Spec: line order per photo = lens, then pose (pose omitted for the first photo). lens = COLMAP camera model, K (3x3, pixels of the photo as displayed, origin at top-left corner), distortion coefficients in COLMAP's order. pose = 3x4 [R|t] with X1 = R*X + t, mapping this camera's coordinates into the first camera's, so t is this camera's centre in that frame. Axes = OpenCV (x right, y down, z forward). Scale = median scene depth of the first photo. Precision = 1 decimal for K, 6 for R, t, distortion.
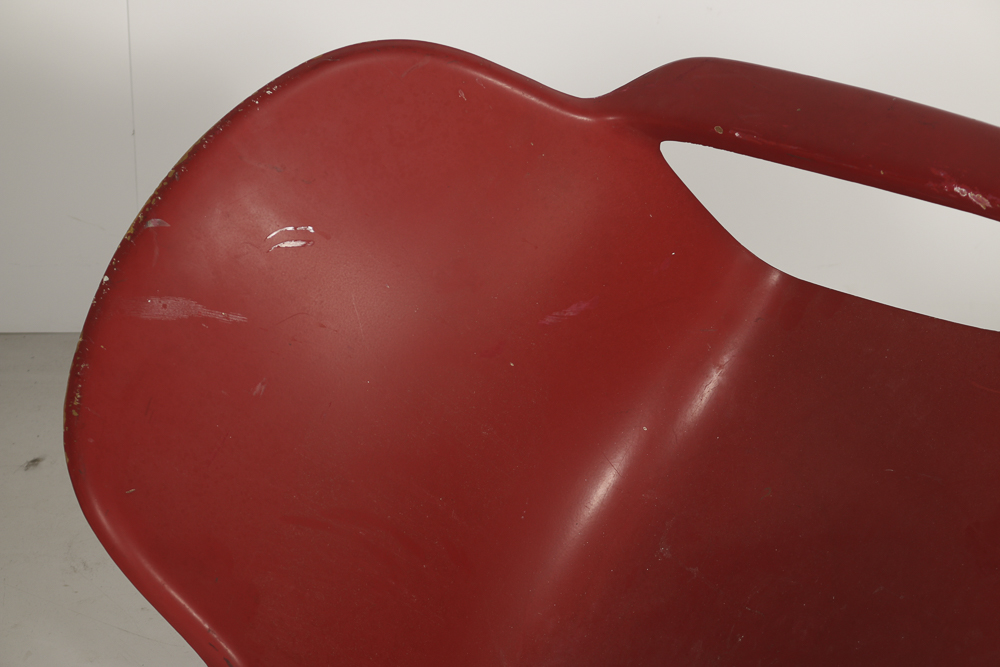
lens RADIAL K [[2464.3, 0, 495.2], [0, 2464.3, 334.3], [0, 0, 1]] dist [0.024830, 0.000000]
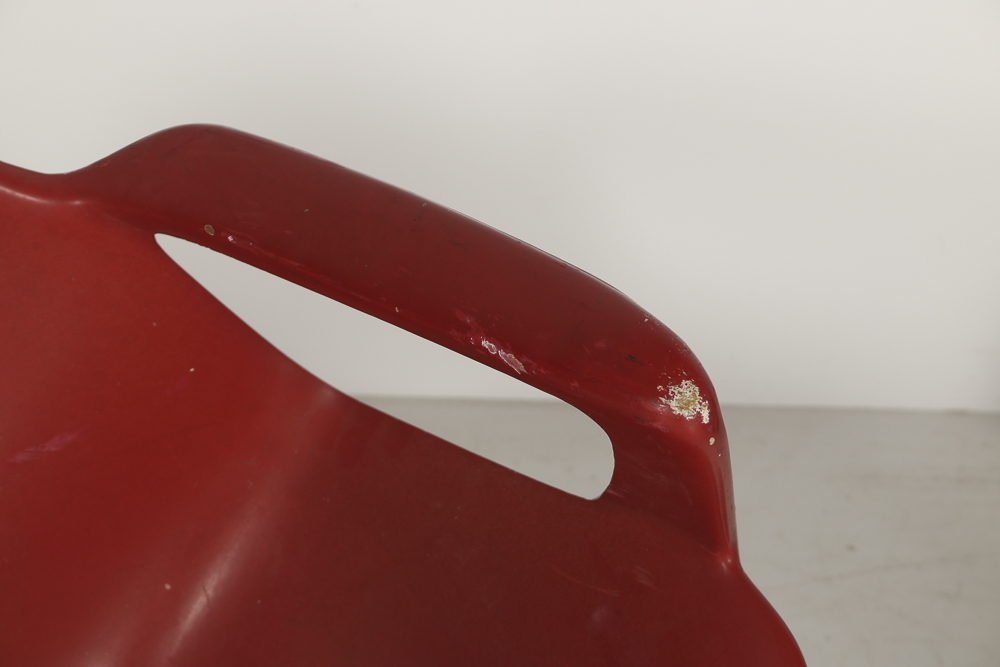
lens RADIAL K [[2464.3, 0, 497.4], [0, 2464.3, 334.7], [0, 0, 1]] dist [0.024830, 0.000000]
pose [[0.999642, 0.015860, 0.021528, 0.160338], [-0.017001, 0.998401, 0.053919, -0.092068], [-0.020639, -0.054266, 0.998313, 0.252645]]
